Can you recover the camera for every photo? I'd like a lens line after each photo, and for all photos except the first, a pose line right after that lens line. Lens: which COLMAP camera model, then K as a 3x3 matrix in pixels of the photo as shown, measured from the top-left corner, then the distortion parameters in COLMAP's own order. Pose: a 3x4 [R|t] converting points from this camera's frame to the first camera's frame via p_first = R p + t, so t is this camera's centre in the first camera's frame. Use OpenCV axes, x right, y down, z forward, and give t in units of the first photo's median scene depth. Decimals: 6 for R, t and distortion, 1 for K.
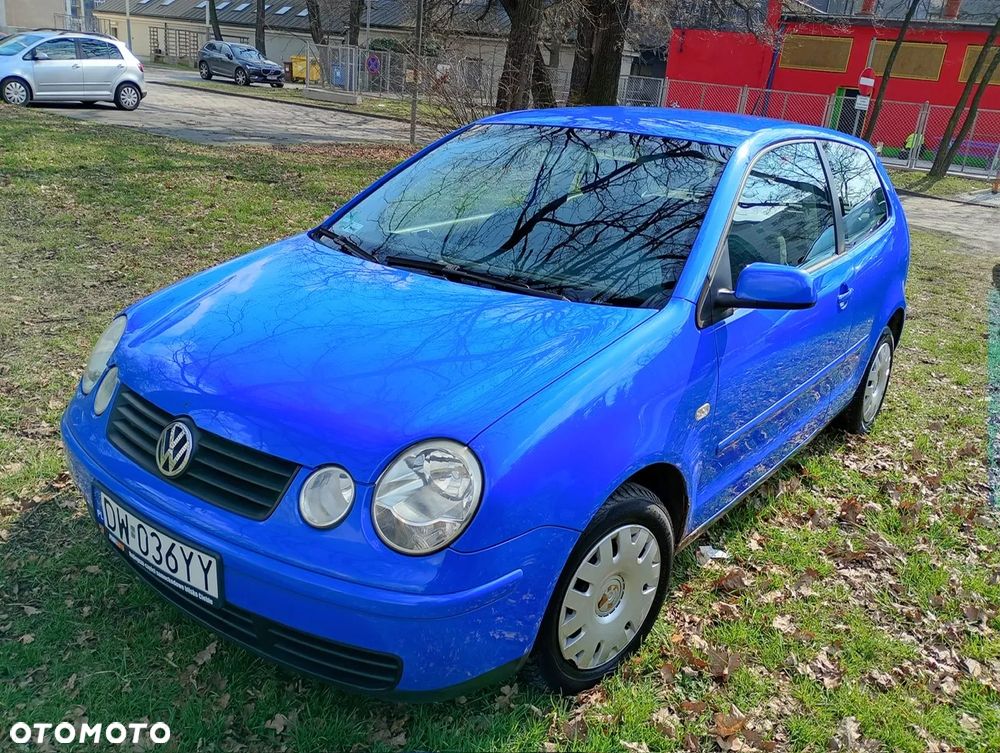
lens RADIAL K [[826.6, 0, 500.0], [0, 826.6, 376.5], [0, 0, 1]] dist [0.076398, -0.107735]
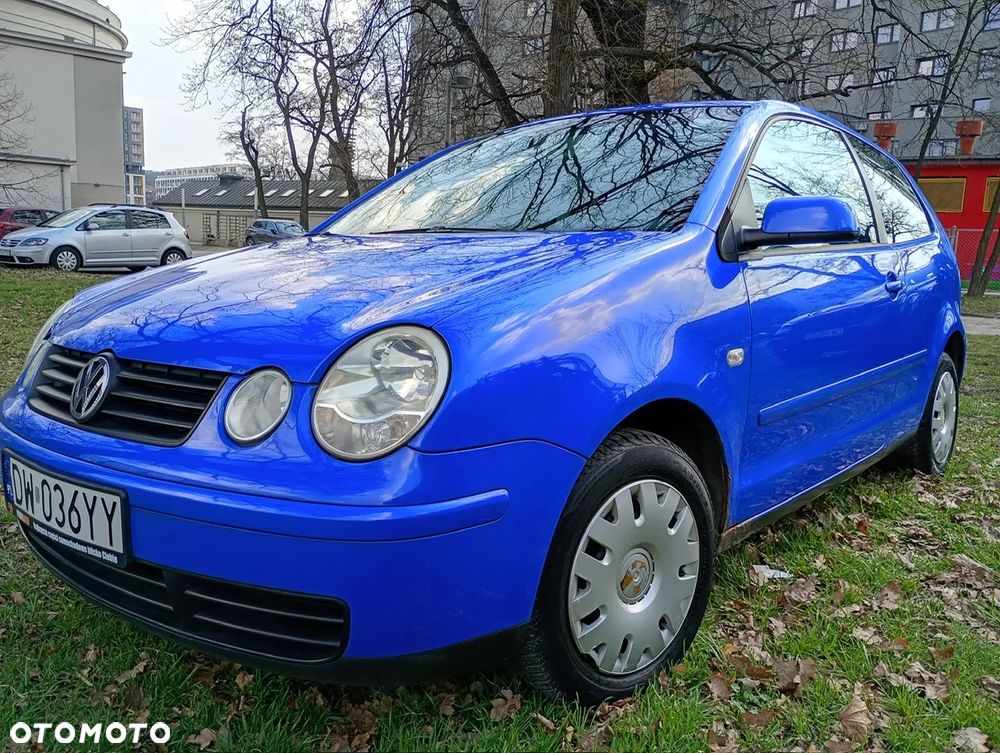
lens RADIAL K [[826.6, 0, 500.0], [0, 826.6, 376.5], [0, 0, 1]] dist [0.076398, -0.107735]
pose [[0.997825, -0.046402, -0.046826, 0.050270], [0.036103, 0.978970, -0.200782, 0.235001], [0.055158, 0.198655, 0.978516, 0.188968]]
